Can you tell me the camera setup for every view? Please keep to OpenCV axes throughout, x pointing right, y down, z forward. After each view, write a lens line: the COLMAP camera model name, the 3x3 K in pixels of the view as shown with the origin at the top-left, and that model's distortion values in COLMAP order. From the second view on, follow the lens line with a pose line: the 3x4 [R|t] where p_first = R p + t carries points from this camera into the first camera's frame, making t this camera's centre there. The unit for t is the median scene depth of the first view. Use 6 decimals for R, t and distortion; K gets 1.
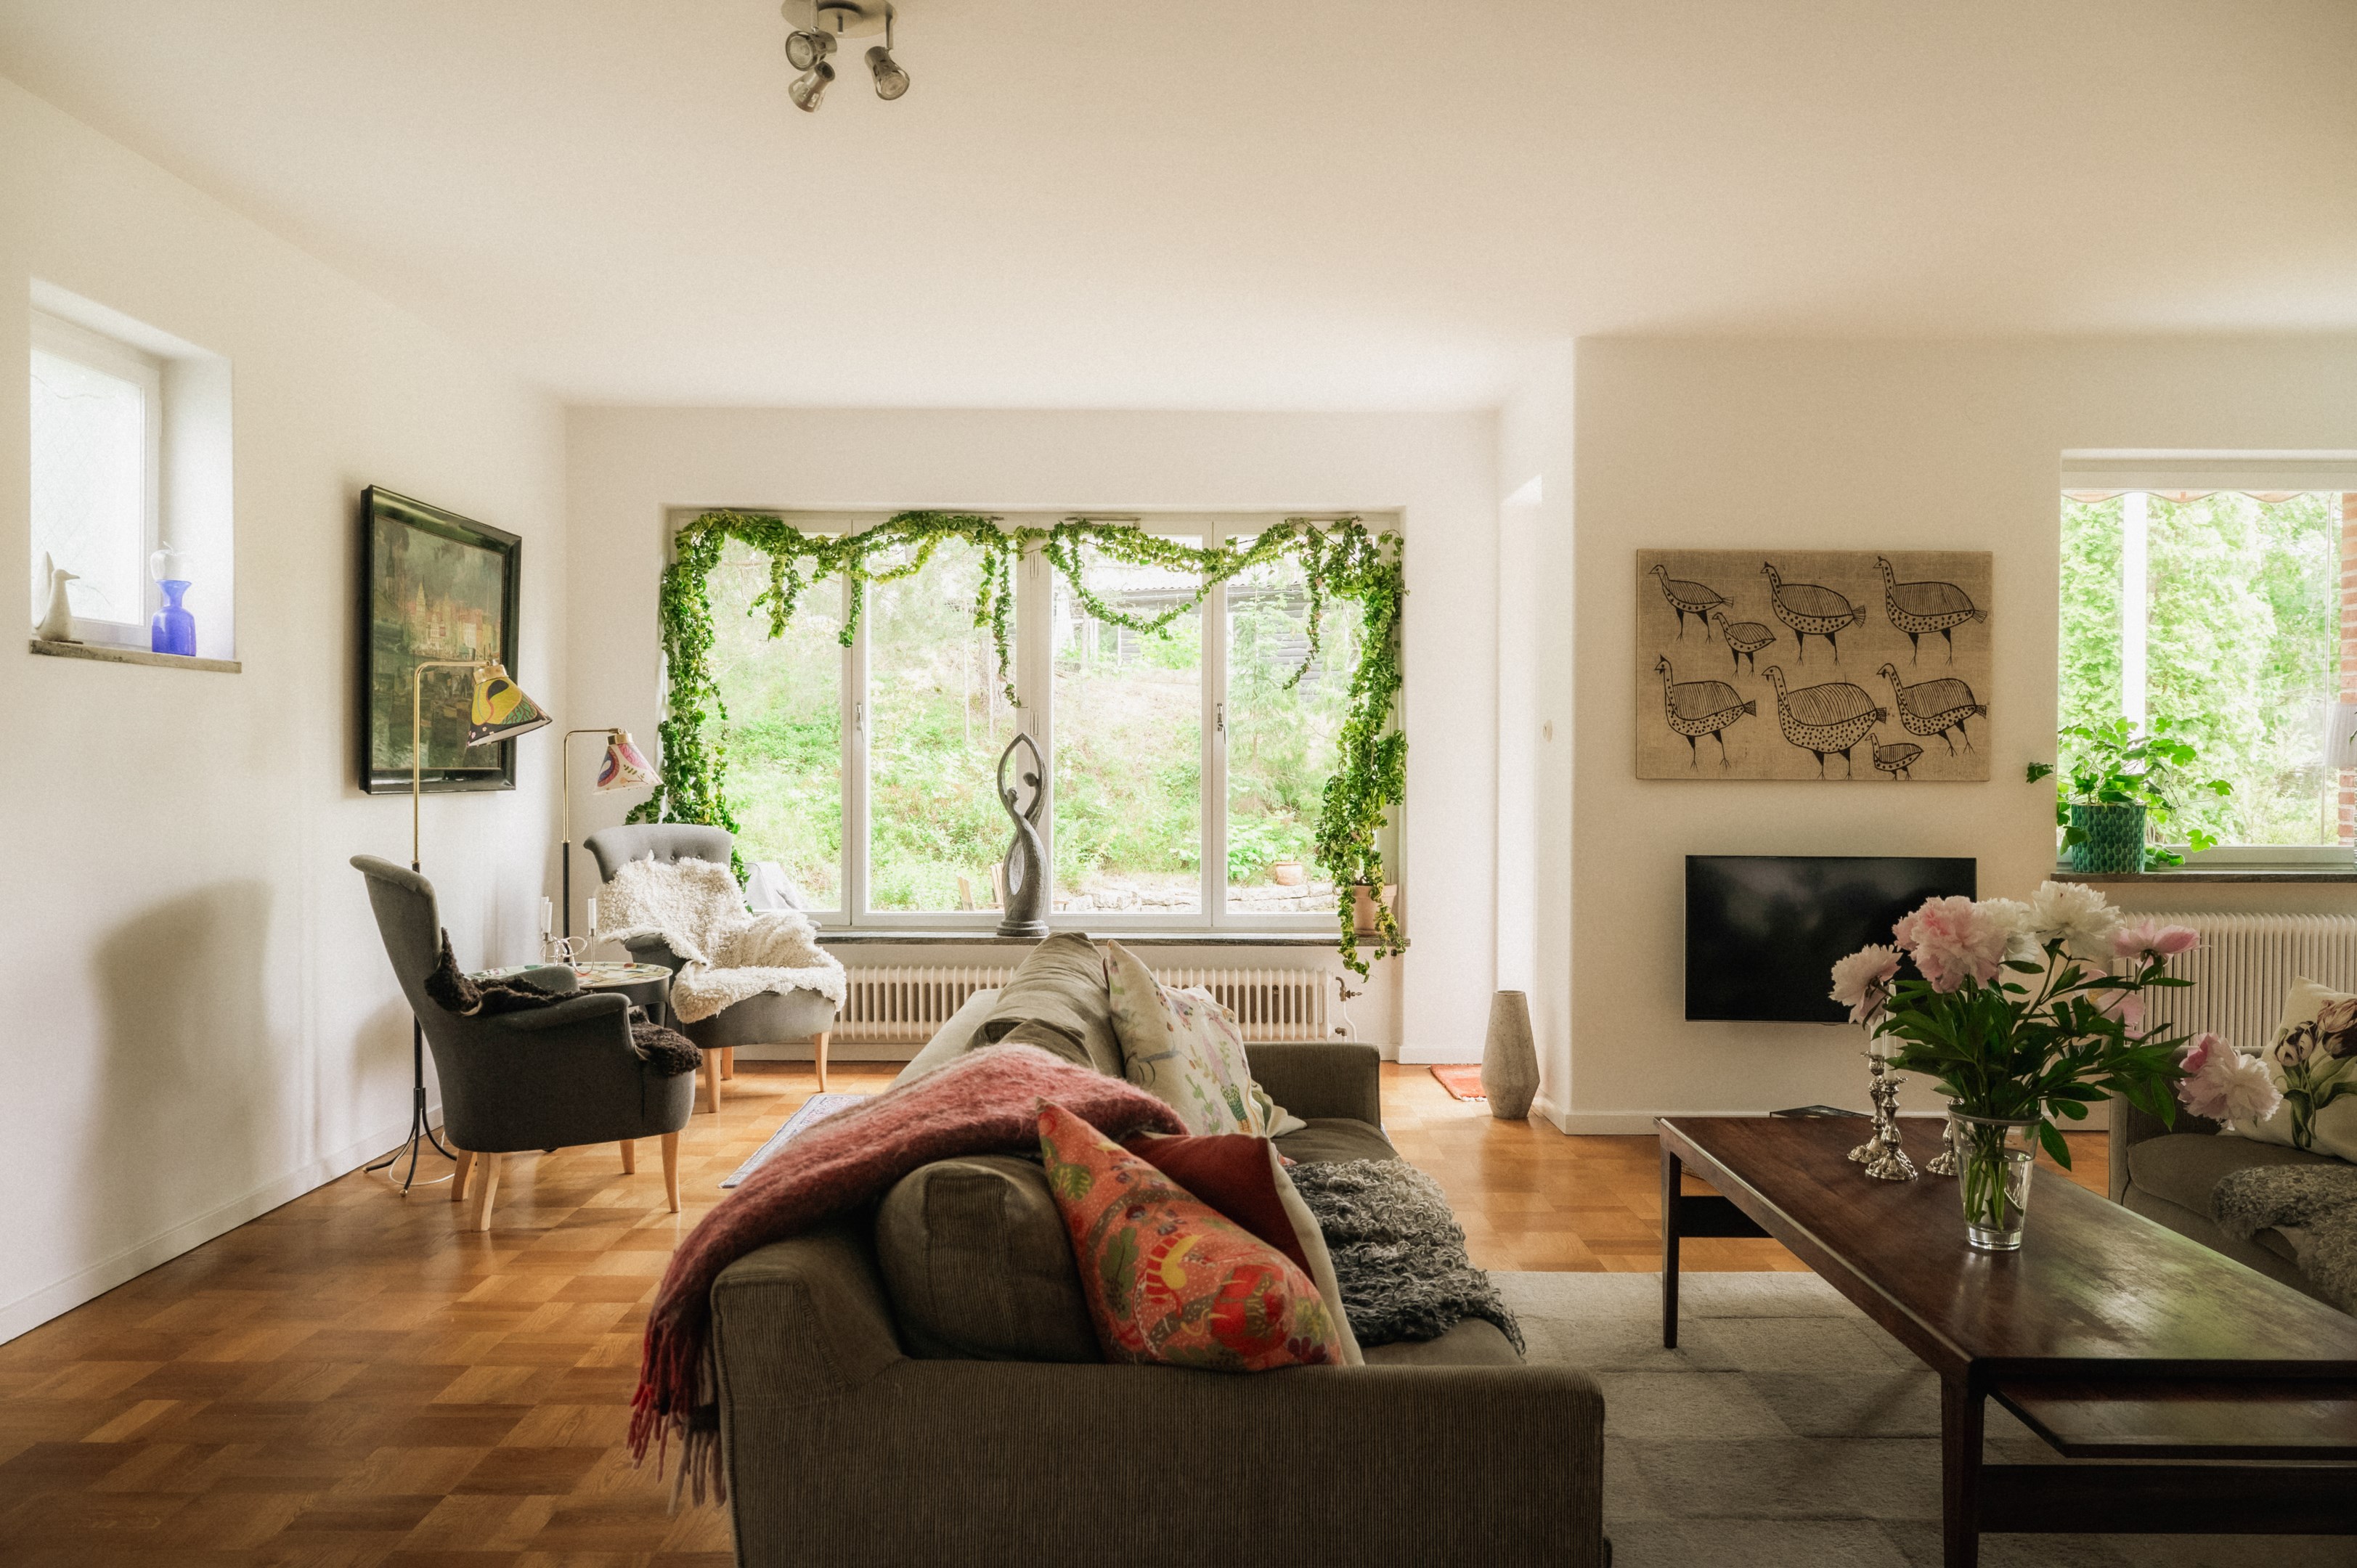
lens RADIAL K [[1748.7, 0, 1177.8], [0, 1748.7, 785.9], [0, 0, 1]] dist [-0.013483, 0.012412]
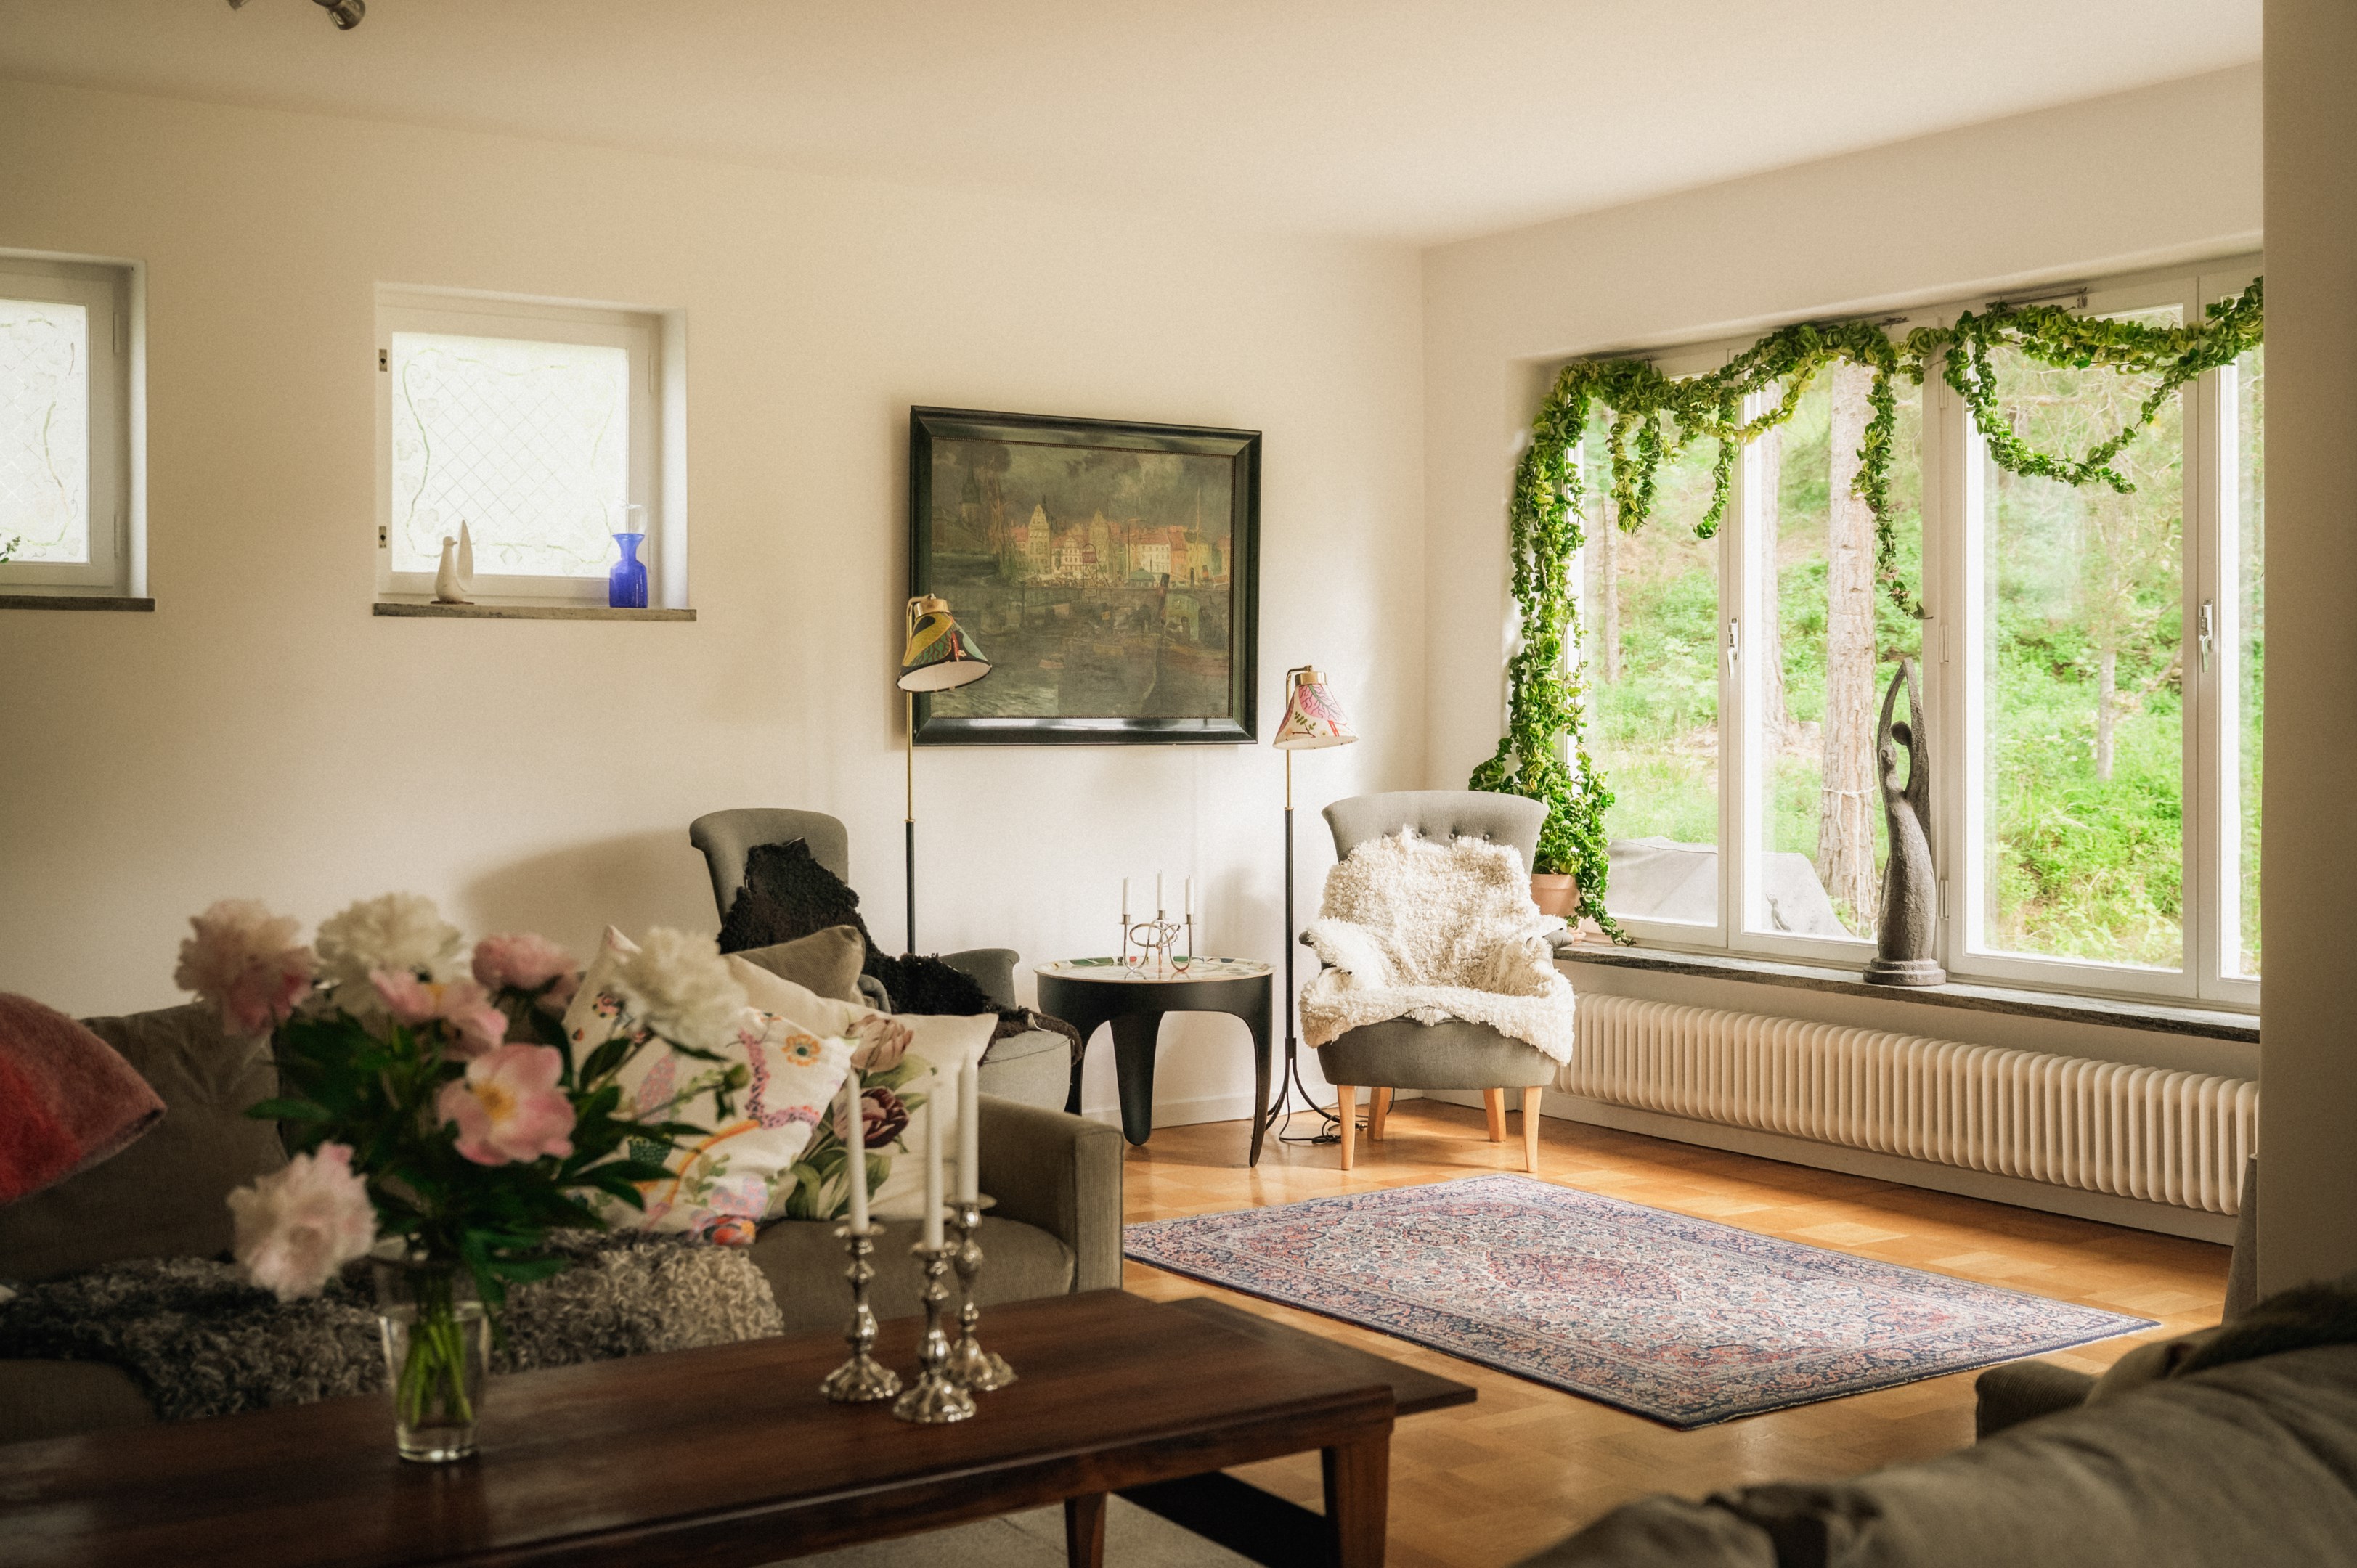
lens RADIAL K [[2541.7, 0, 1161.4], [0, 2541.7, 766.0], [0, 0, 1]] dist [-0.052617, 0.000000]
pose [[0.540850, 0.014700, -0.840991, 0.537848], [-0.007550, 0.999892, 0.012622, -0.001684], [0.841085, -0.000477, 0.540902, 0.291912]]
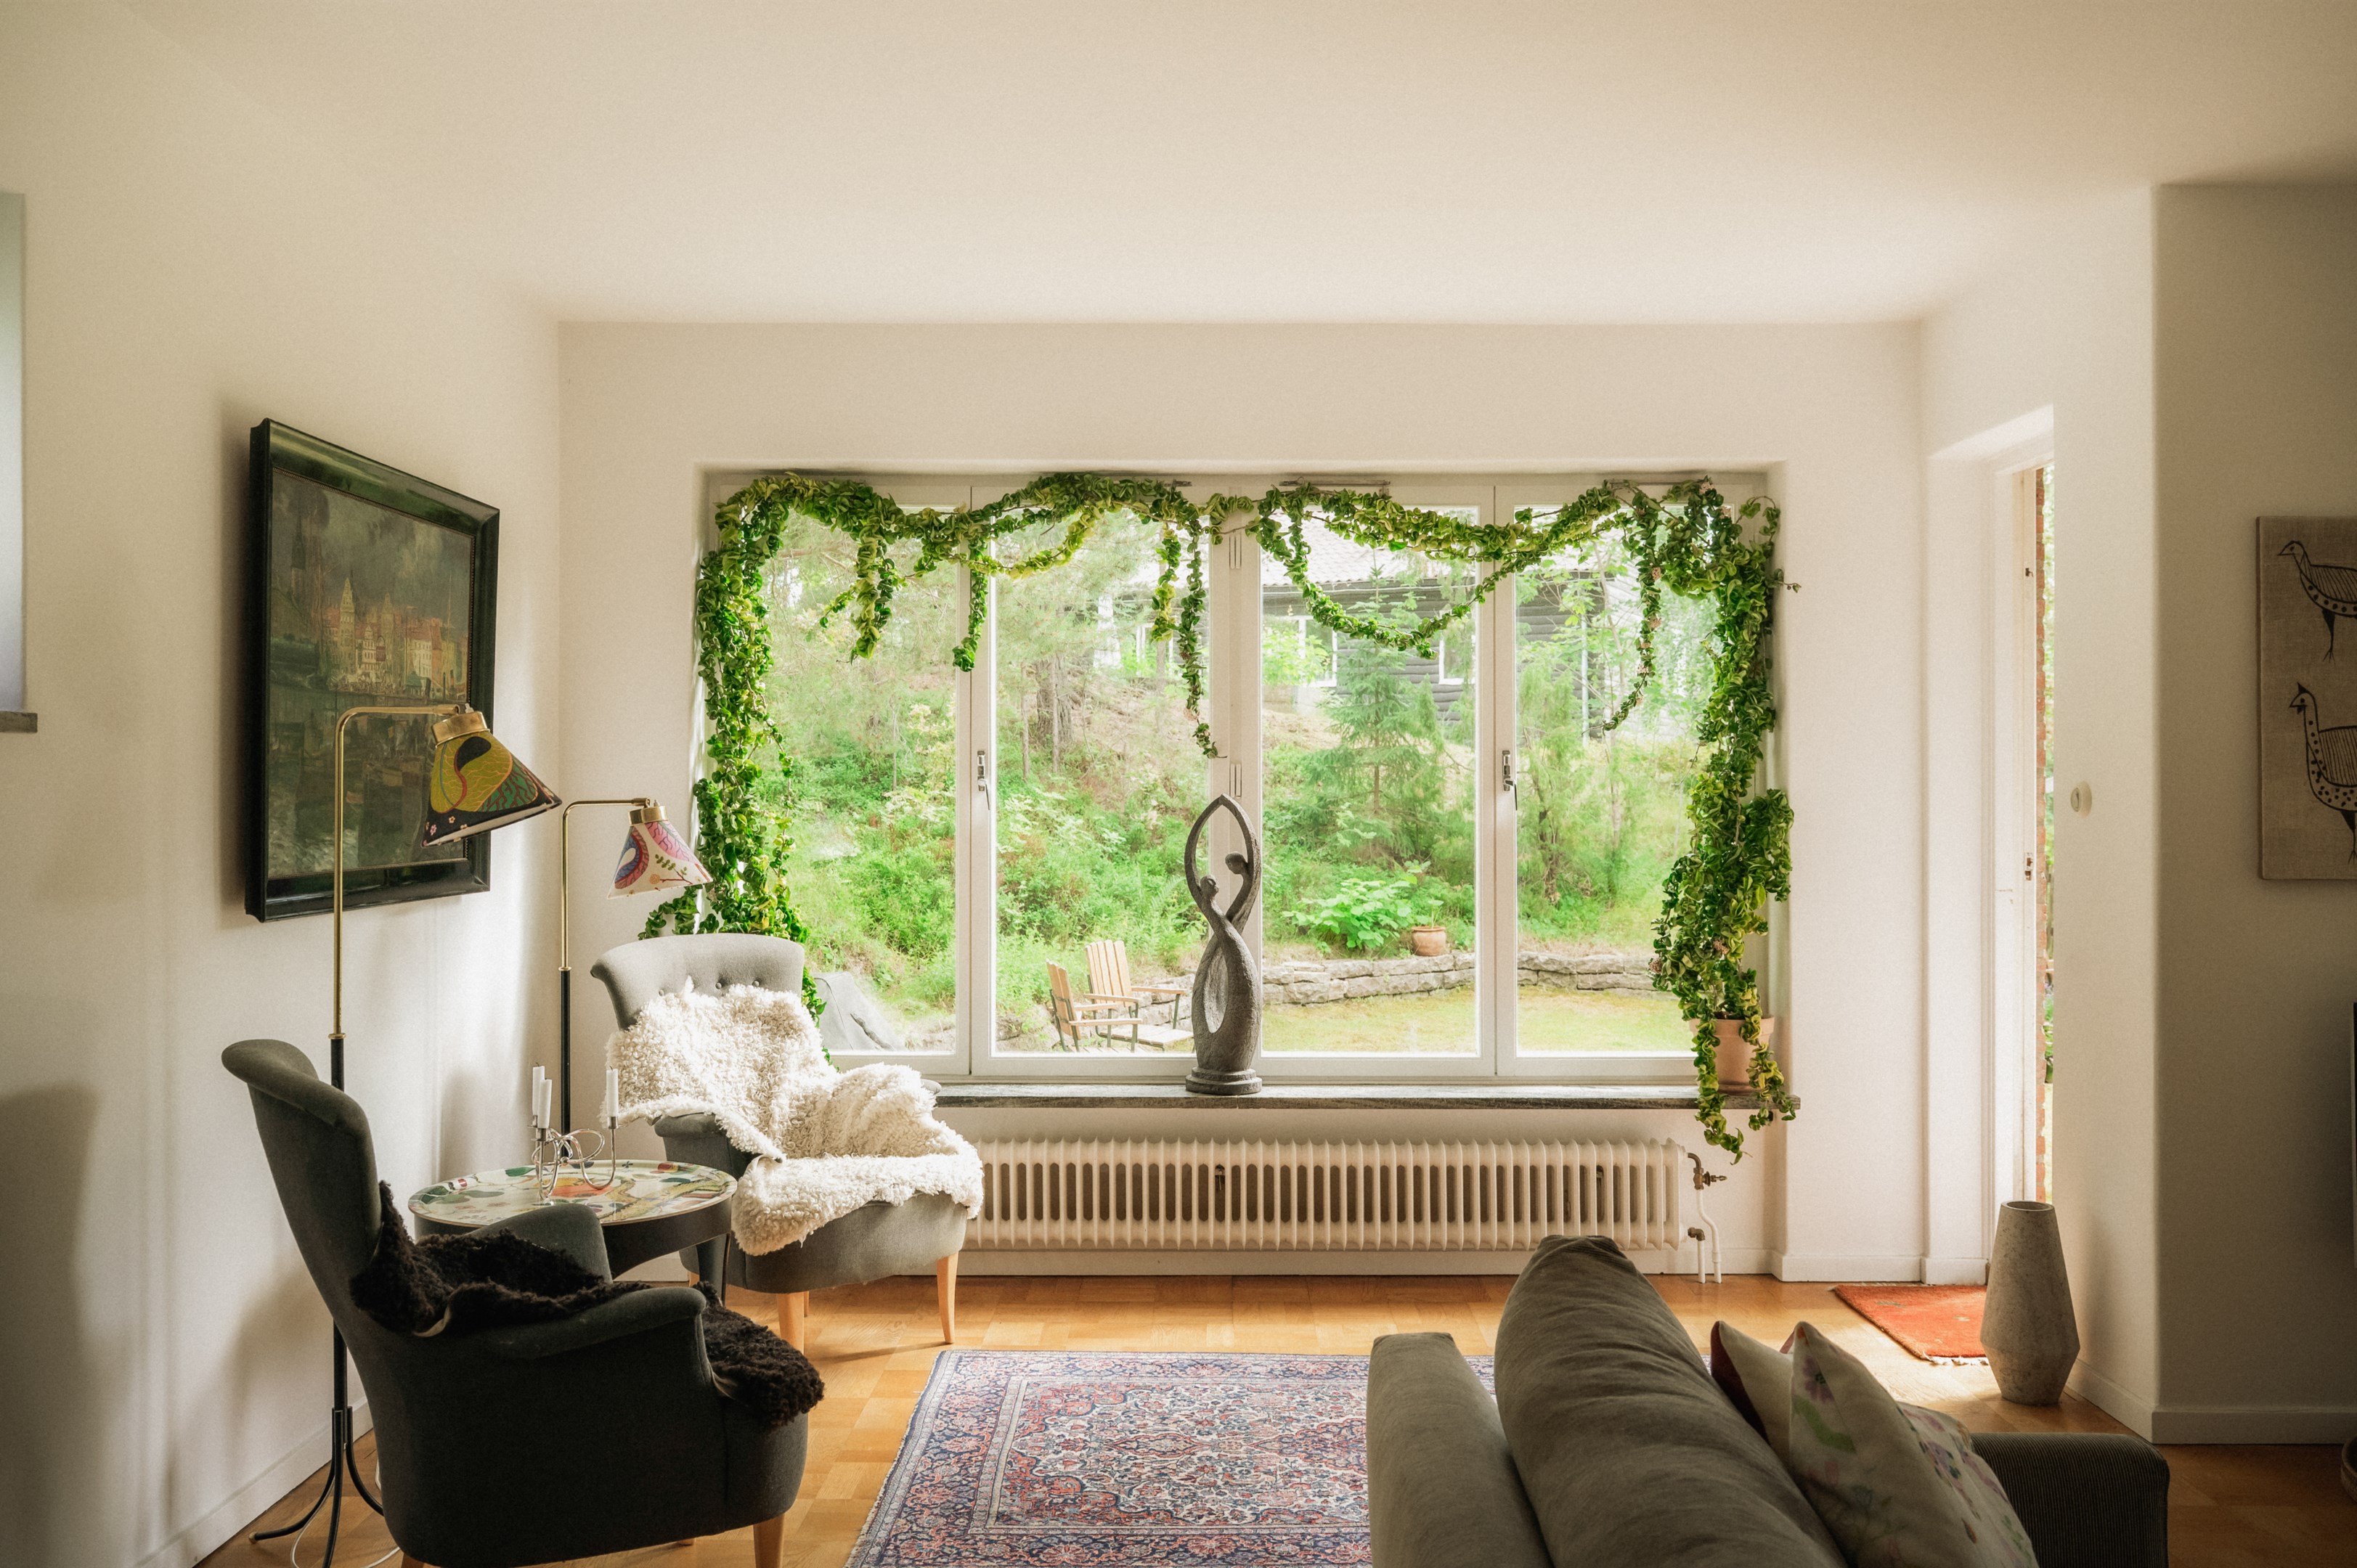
lens RADIAL K [[1968.4, 0, 1174.9], [0, 1968.4, 774.3], [0, 0, 1]] dist [-0.000904, -0.000692]
pose [[0.999929, -0.003515, -0.011425, -0.100284], [0.003312, 0.999837, -0.017729, -0.025191], [0.011486, 0.017690, 0.999778, 0.232043]]
